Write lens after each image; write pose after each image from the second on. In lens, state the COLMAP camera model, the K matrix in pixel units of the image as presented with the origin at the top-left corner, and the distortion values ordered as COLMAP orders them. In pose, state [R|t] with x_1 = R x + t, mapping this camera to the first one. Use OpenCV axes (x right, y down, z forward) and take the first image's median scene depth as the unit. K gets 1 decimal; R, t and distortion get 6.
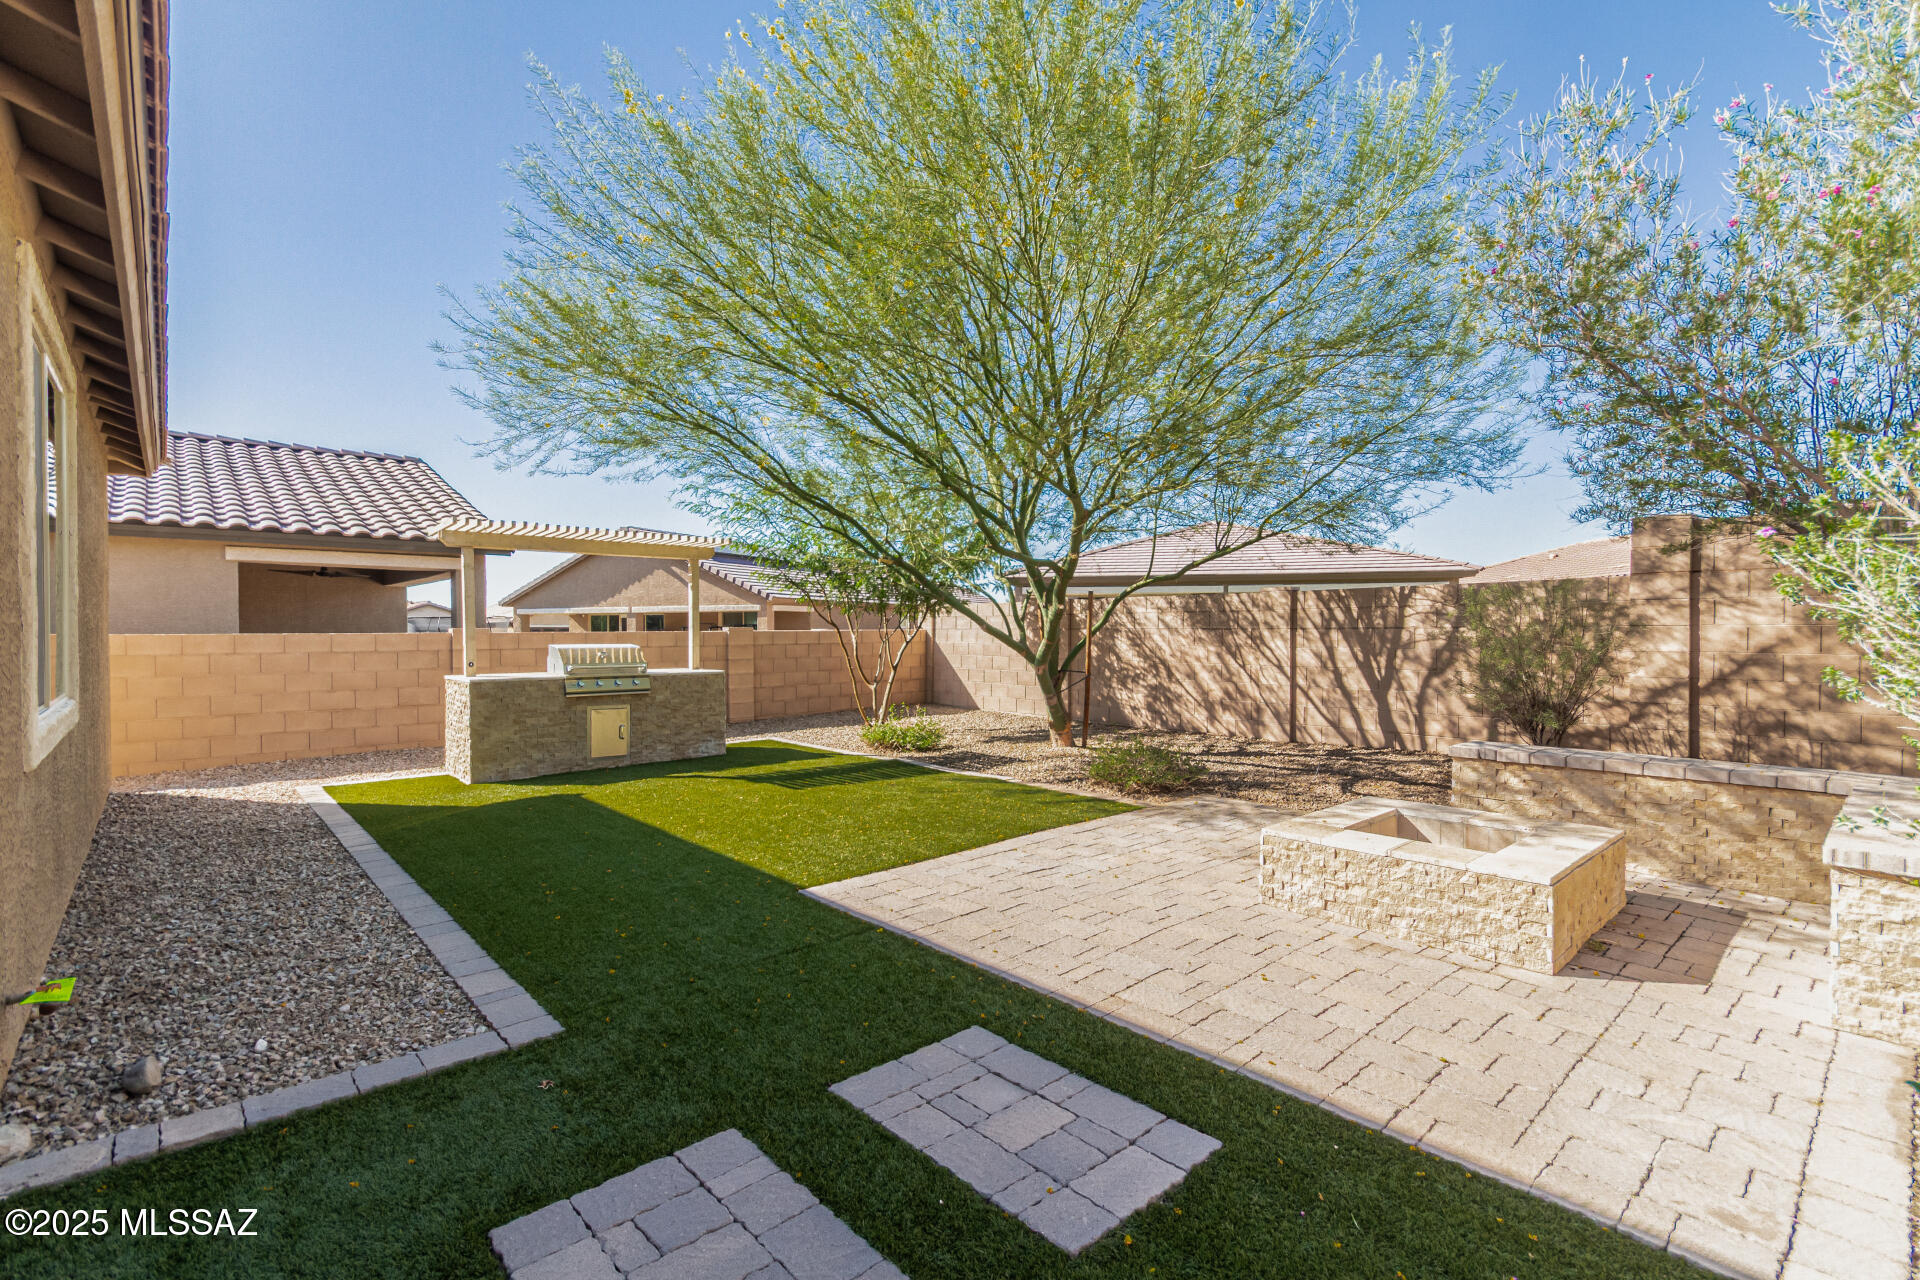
lens RADIAL K [[882.6, 0, 955.0], [0, 882.6, 635.0], [0, 0, 1]] dist [0.024166, 0.000427]
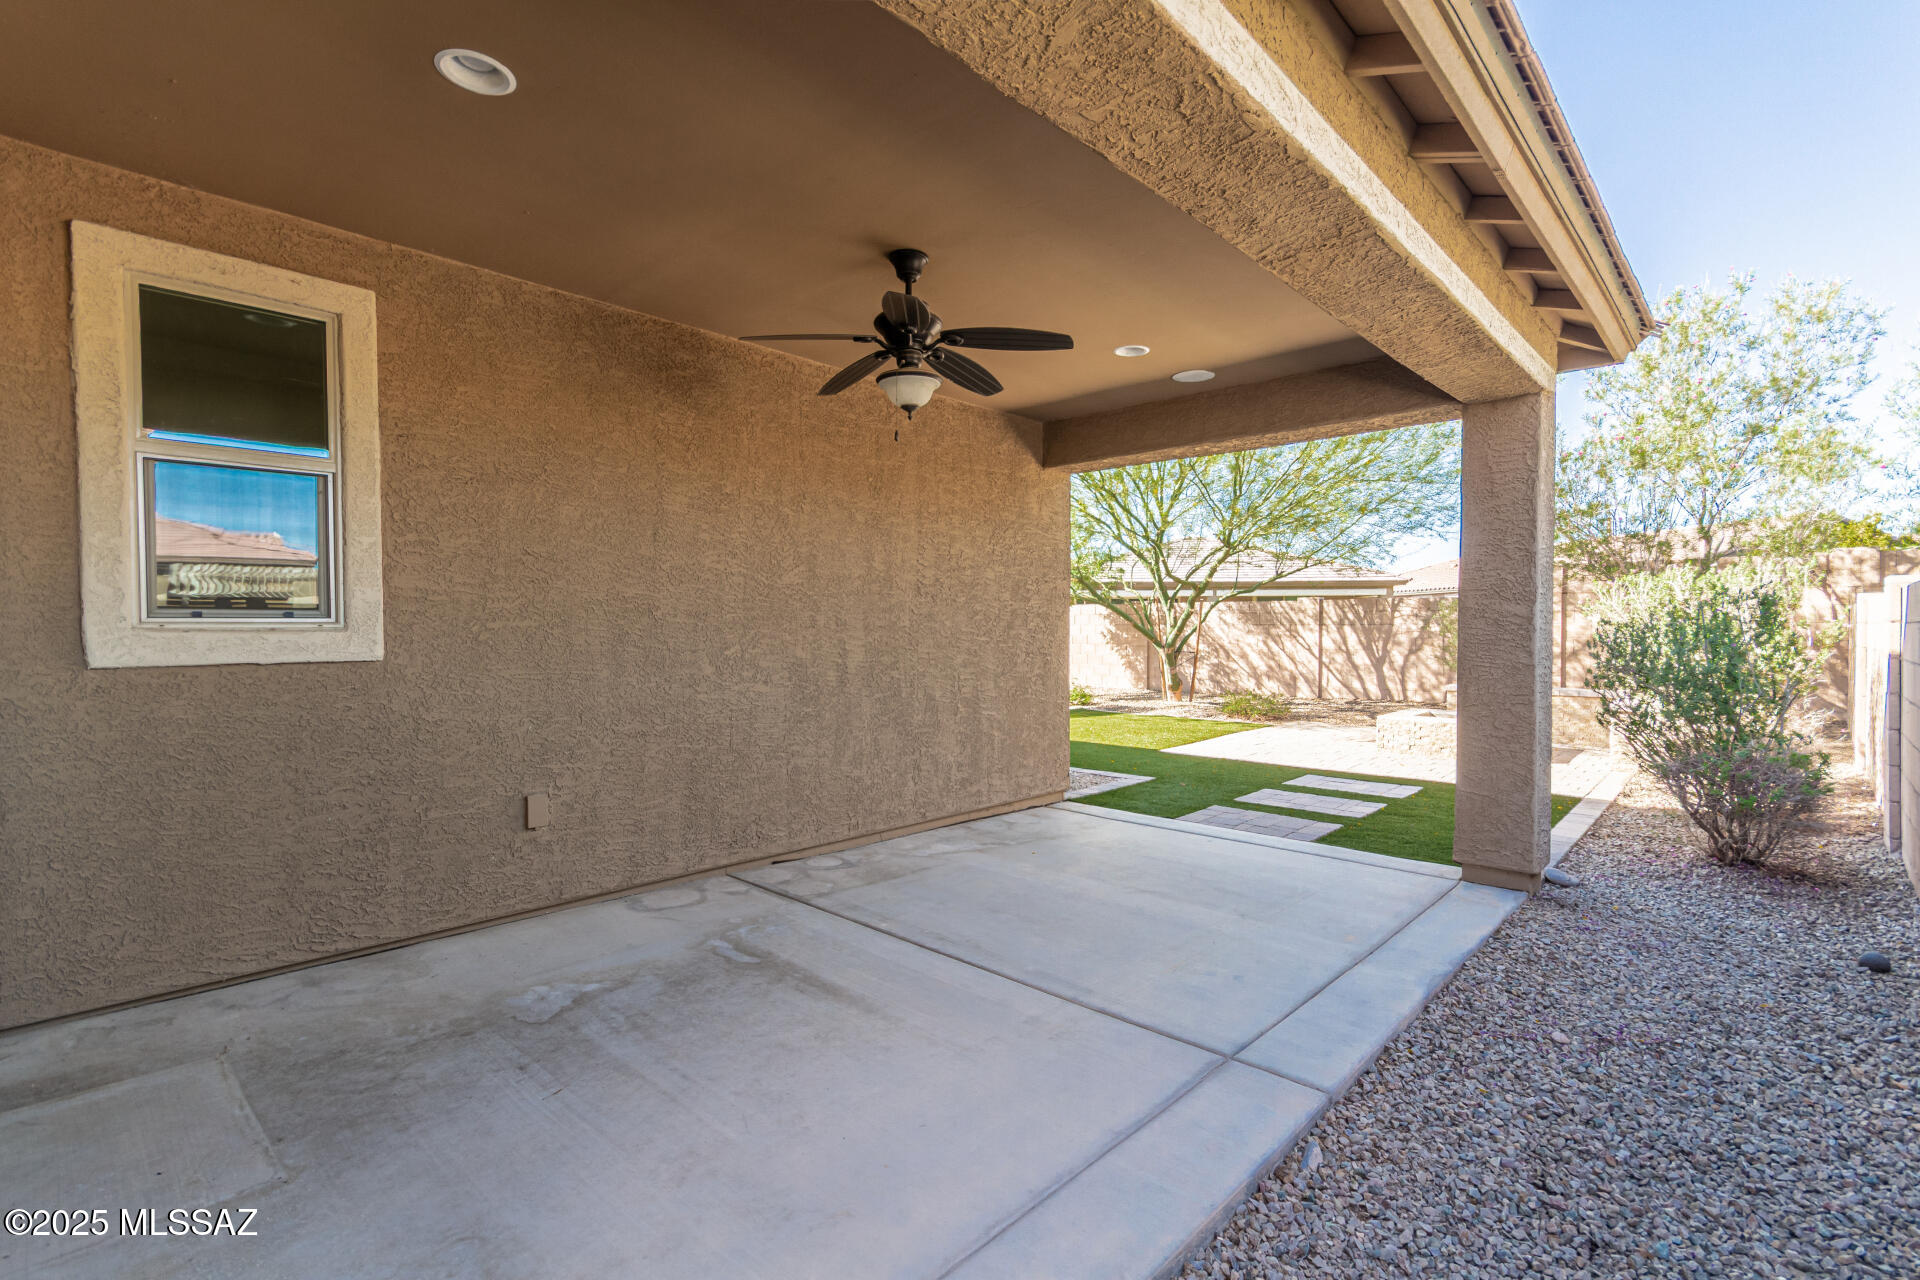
lens RADIAL K [[882.6, 0, 959.7], [0, 882.6, 636.1], [0, 0, 1]] dist [0.024166, 0.000427]
pose [[0.994191, 0.000131, 0.107633, -0.406905], [-0.001303, 0.999941, 0.010819, -0.003567], [-0.107626, -0.010896, 0.994132, -0.465740]]
